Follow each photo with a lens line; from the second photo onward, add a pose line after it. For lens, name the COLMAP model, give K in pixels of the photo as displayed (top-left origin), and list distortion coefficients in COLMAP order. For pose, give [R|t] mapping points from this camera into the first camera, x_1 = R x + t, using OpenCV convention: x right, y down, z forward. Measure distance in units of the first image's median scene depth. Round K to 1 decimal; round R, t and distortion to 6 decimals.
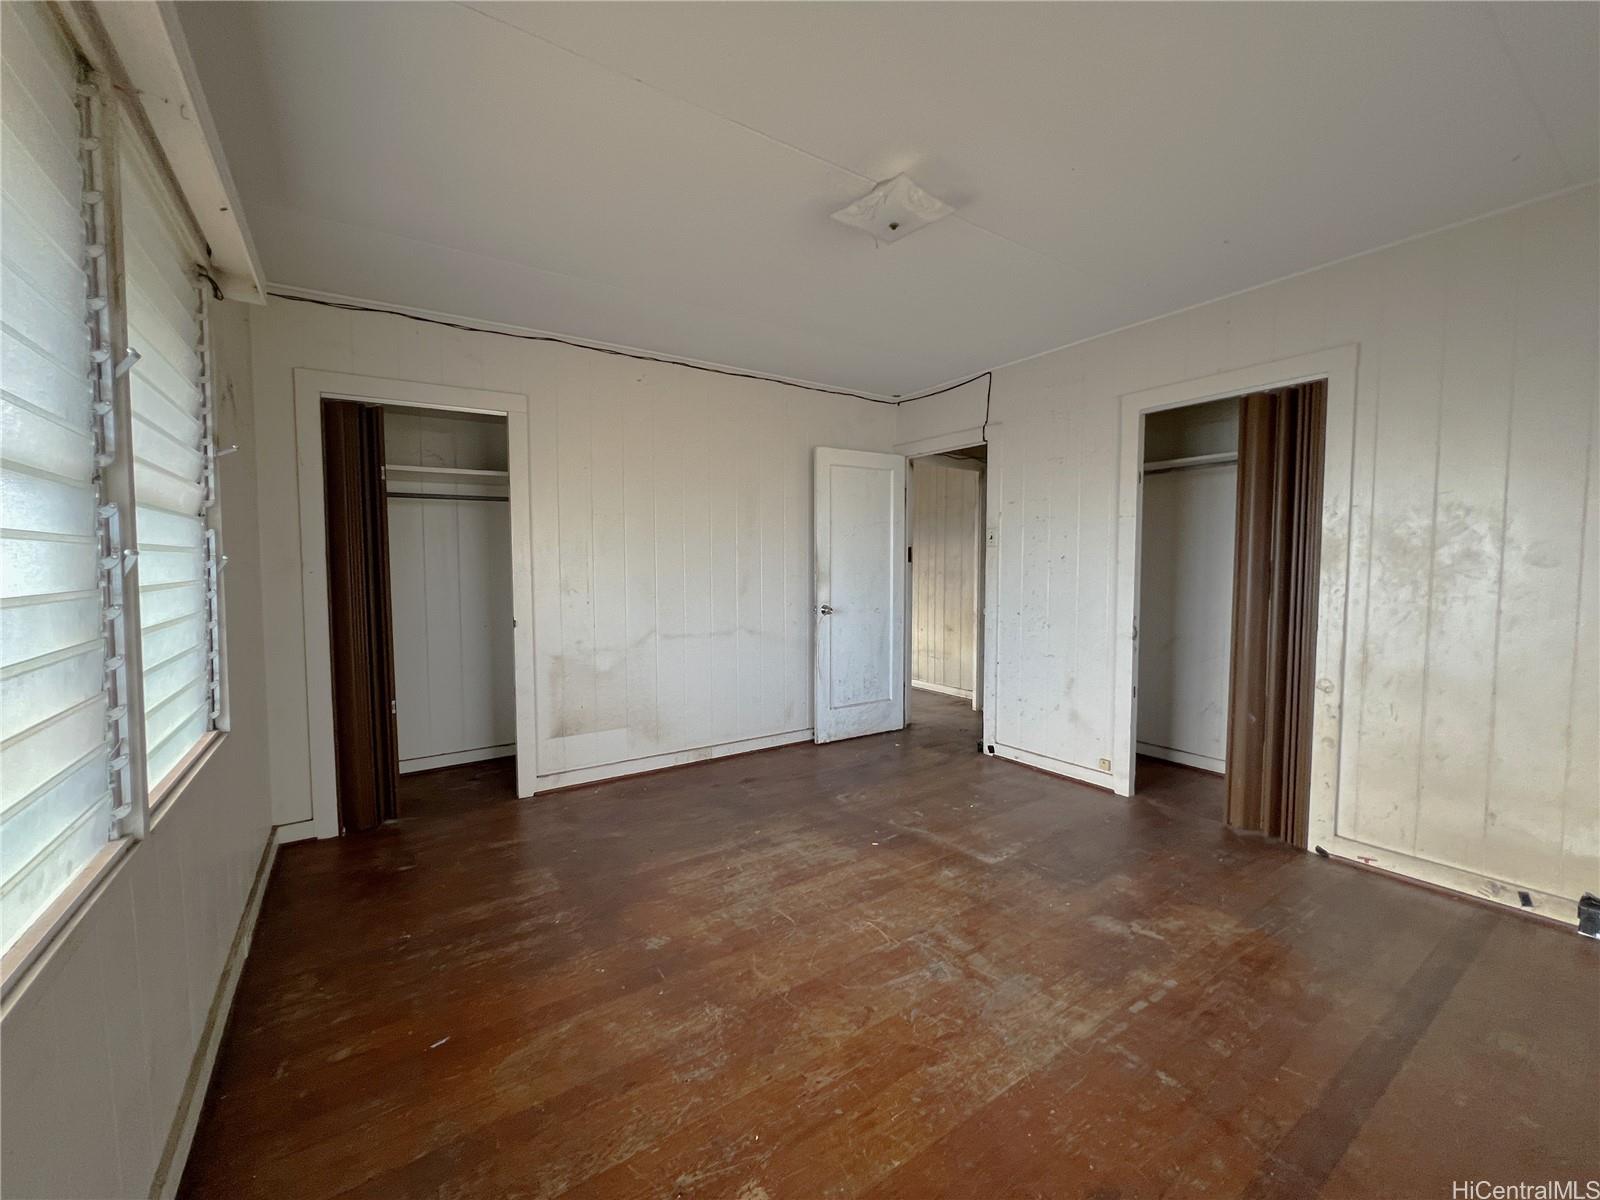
lens RADIAL K [[642.1, 0, 796.0], [0, 642.1, 598.3], [0, 0, 1]] dist [-0.000112, 0.000582]
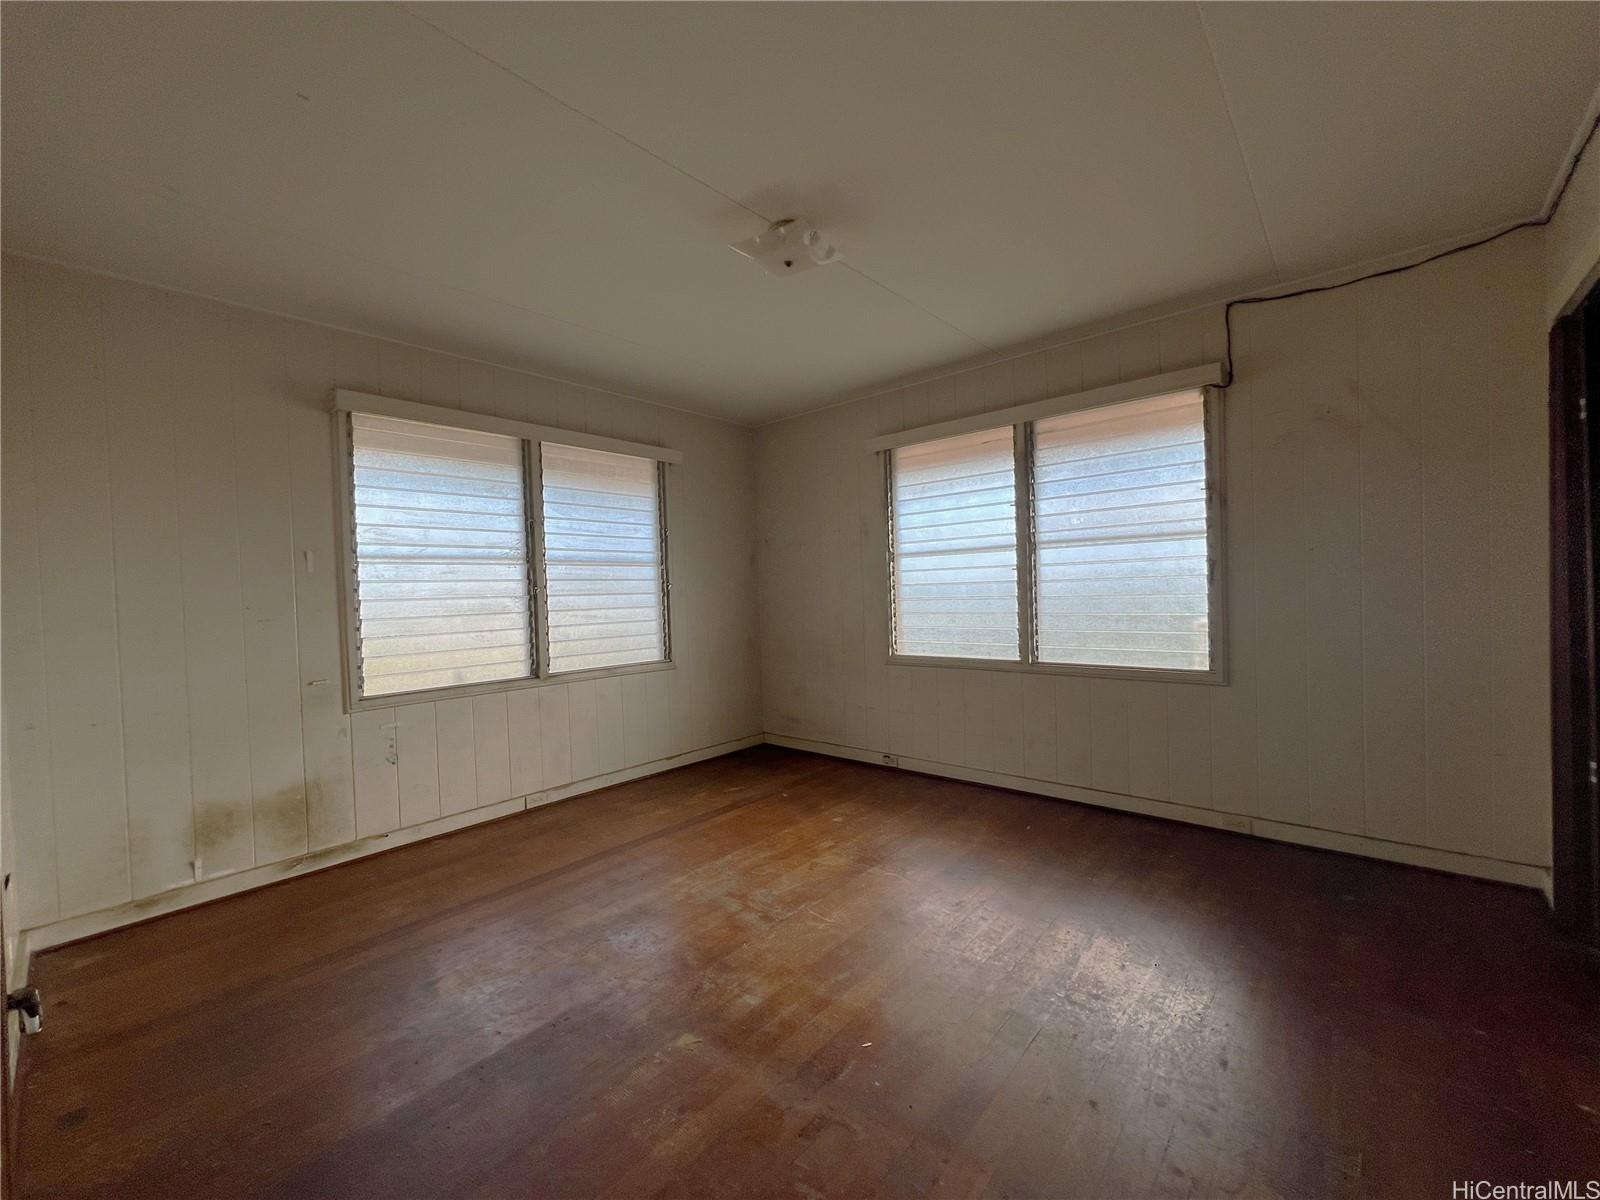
lens RADIAL K [[642.1, 0, 796.0], [0, 642.1, 598.3], [0, 0, 1]] dist [-0.000112, 0.000582]
pose [[-0.967424, 0.041205, -0.249785, 0.446248], [0.023971, 0.997142, 0.071651, -0.101492], [0.252023, 0.063329, -0.965647, 2.145487]]
